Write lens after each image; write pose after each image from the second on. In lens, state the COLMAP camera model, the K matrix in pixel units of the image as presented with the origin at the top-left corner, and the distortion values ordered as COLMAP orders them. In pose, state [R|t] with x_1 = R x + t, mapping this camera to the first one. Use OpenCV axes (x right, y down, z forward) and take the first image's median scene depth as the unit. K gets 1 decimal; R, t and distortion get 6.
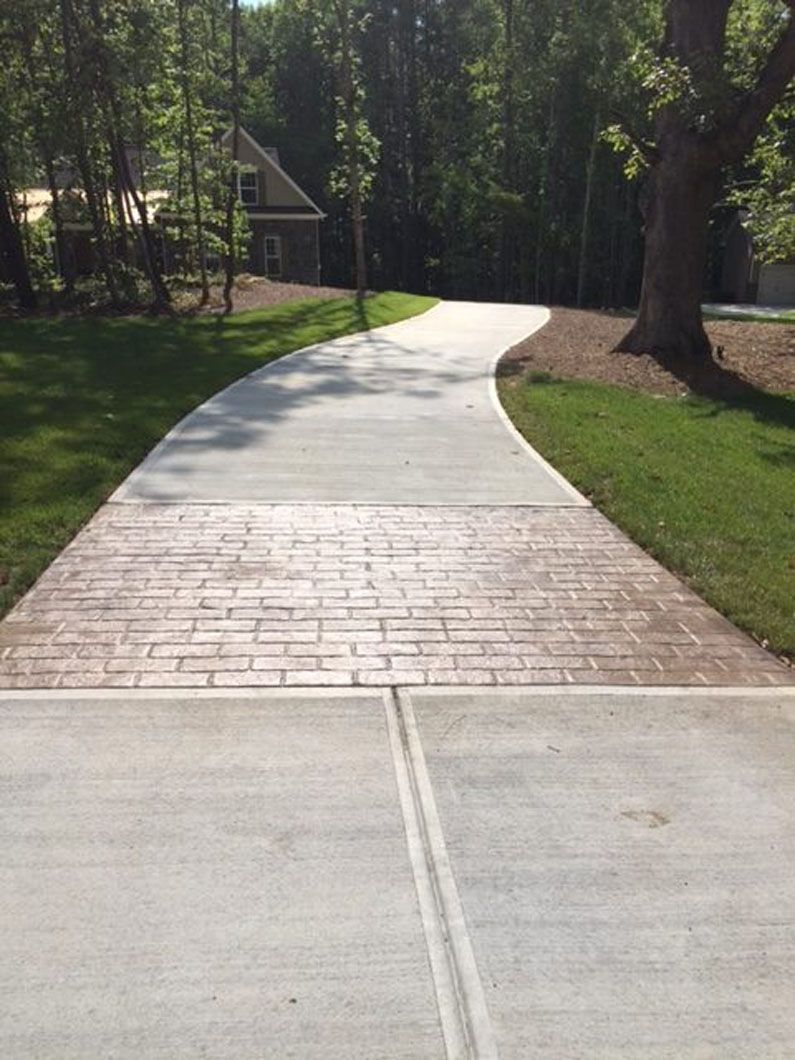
lens RADIAL K [[923.1, 0, 397.3], [0, 923.1, 529.7], [0, 0, 1]] dist [0.010470, -0.019621]
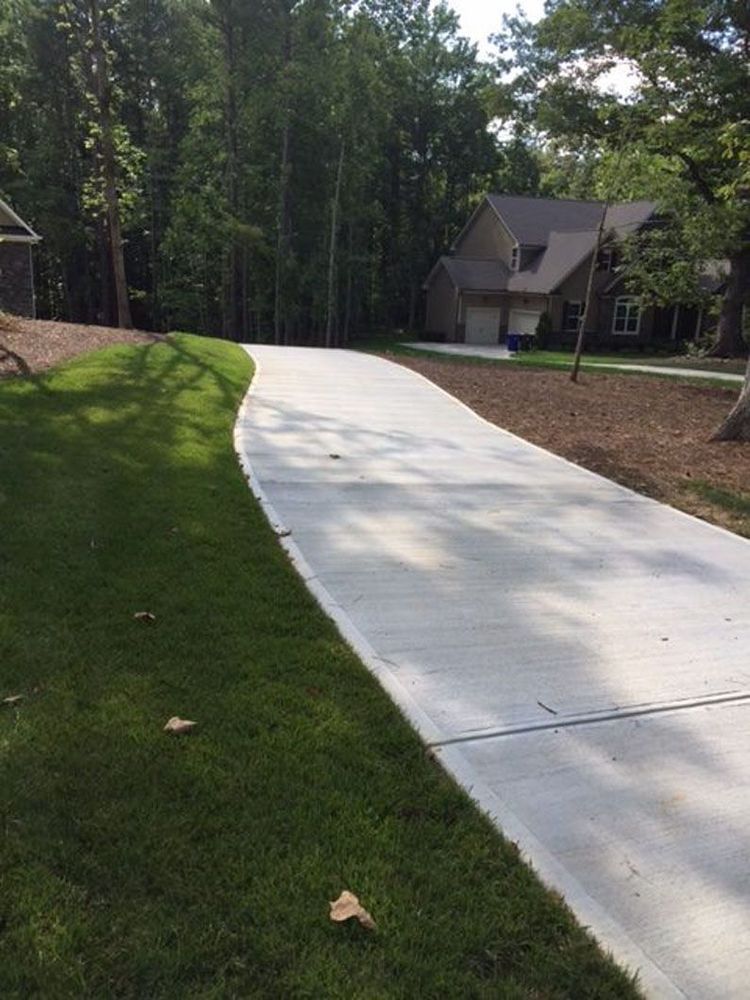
lens RADIAL K [[870.9, 0, 375.9], [0, 870.9, 500.7], [0, 0, 1]] dist [0.010470, -0.019621]
pose [[0.937753, -0.050112, 0.343669, -0.107010], [0.067840, 0.996904, -0.039749, -0.060667], [-0.340613, 0.060589, 0.938249, 0.206979]]
